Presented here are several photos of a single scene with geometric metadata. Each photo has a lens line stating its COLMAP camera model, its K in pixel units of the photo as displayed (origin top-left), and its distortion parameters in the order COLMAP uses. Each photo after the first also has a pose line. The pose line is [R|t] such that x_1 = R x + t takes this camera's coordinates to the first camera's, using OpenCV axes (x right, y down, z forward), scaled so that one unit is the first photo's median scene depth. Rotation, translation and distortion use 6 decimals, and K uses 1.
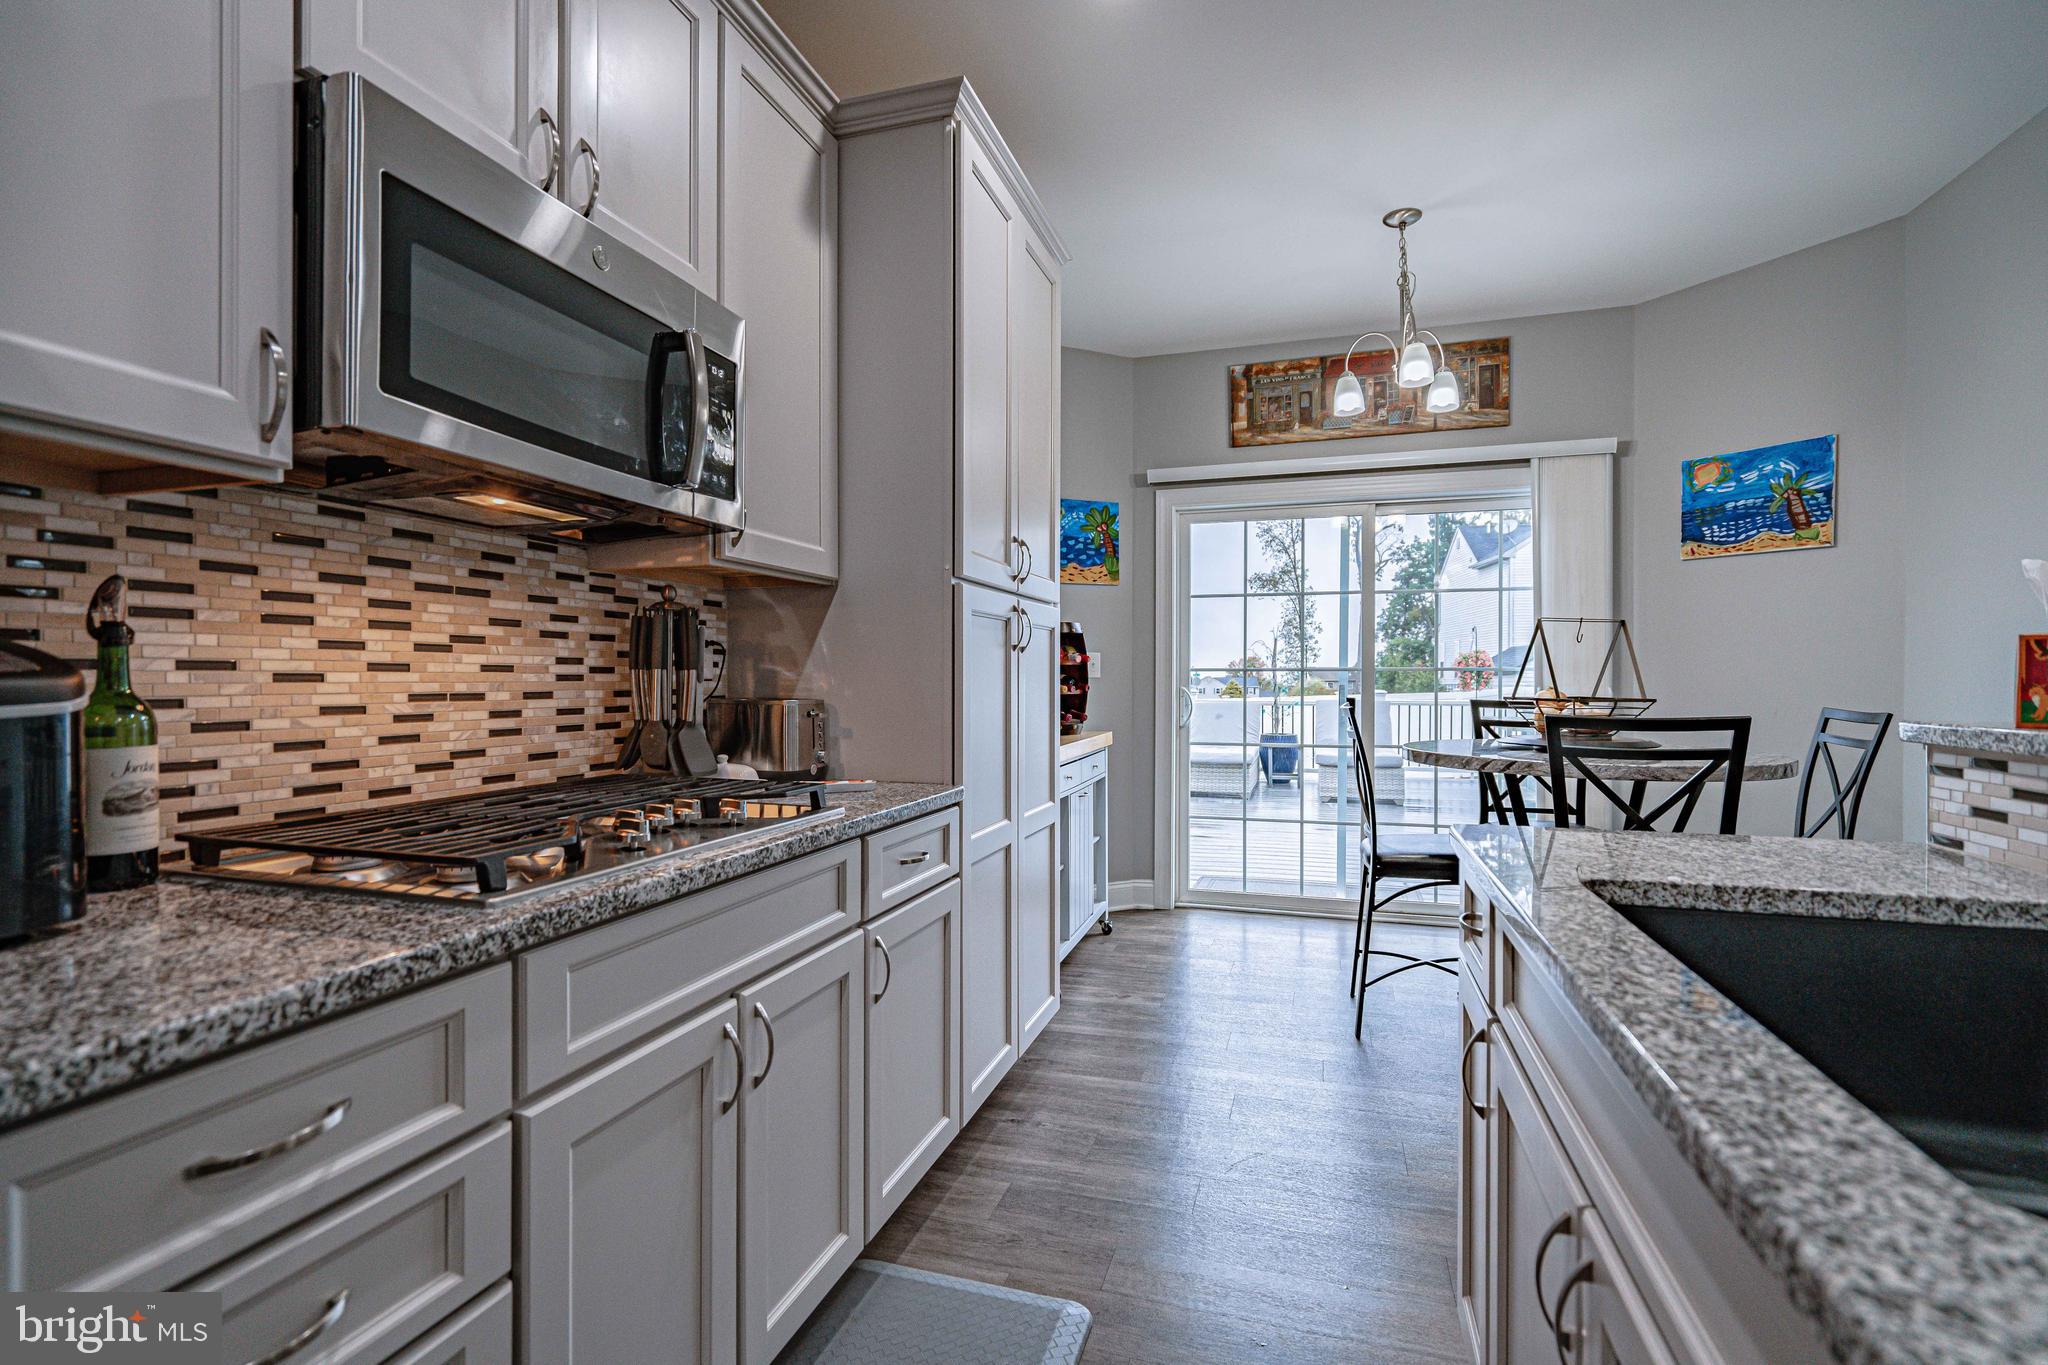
lens RADIAL K [[933.3, 0, 1019.2], [0, 933.3, 679.1], [0, 0, 1]] dist [-0.001334, 0.000103]
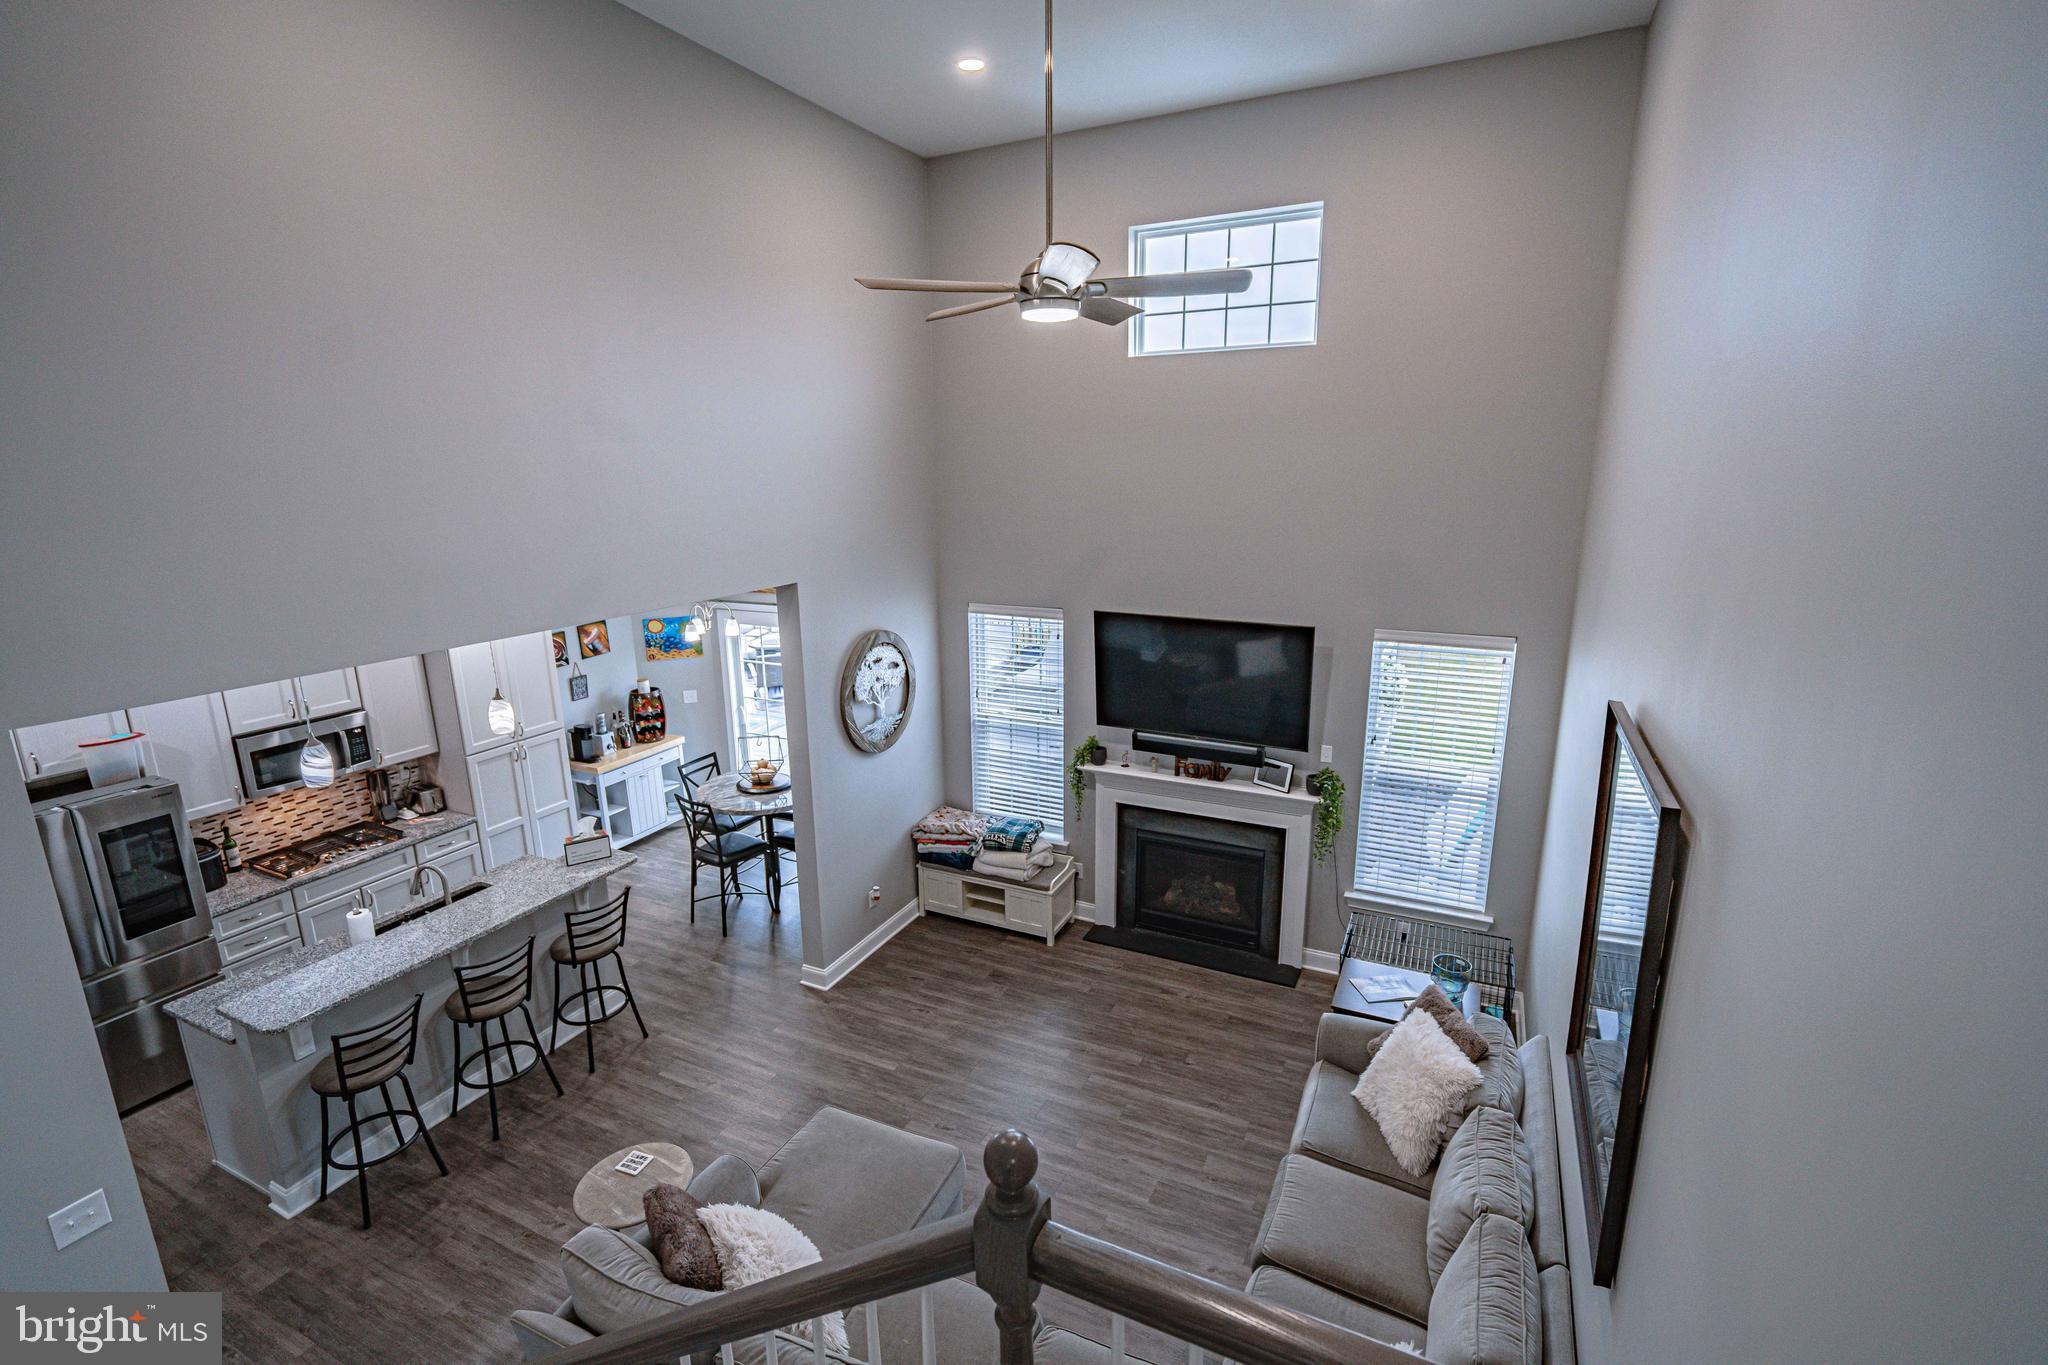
lens RADIAL K [[927.2, 0, 1040.3], [0, 927.2, 688.0], [0, 0, 1]] dist [-0.014820, 0.000071]
pose [[0.990885, 0.020637, -0.133121, 2.023051], [0.012270, 0.970261, 0.241750, -0.944045], [0.134151, -0.241180, 0.961164, -1.510046]]
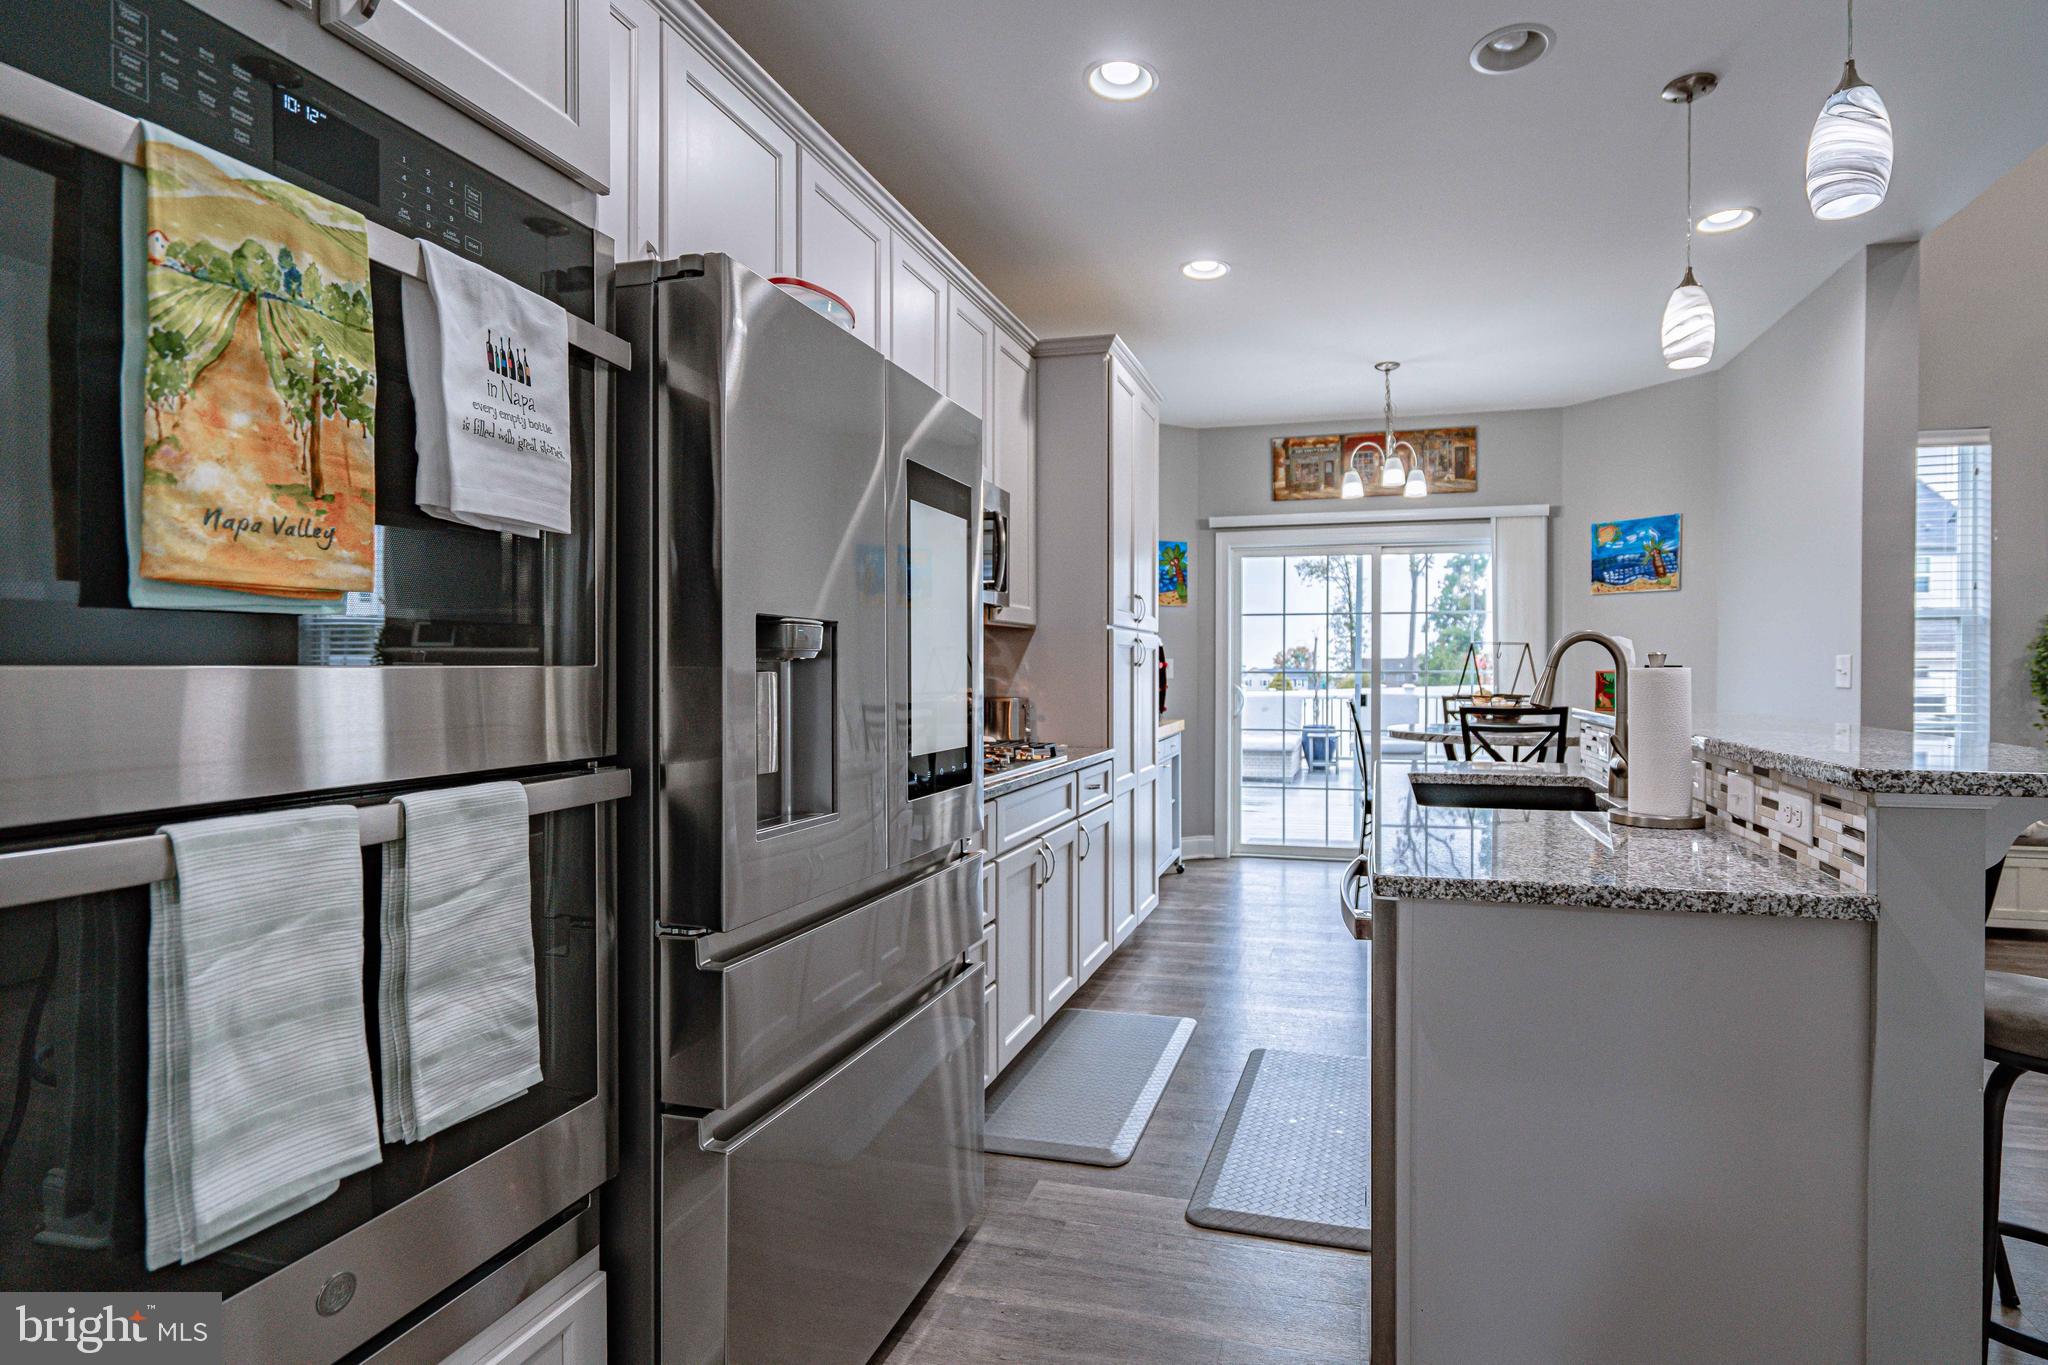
lens RADIAL K [[1015.1, 0, 1118.4], [0, 1015.1, 678.2], [0, 0, 1]] dist [-0.000105, 0.000288]
pose [[0.997757, -0.001864, 0.066907, -0.151767], [0.001323, 0.999966, 0.008135, -0.024738], [-0.066920, -0.008028, 0.997726, -0.727192]]
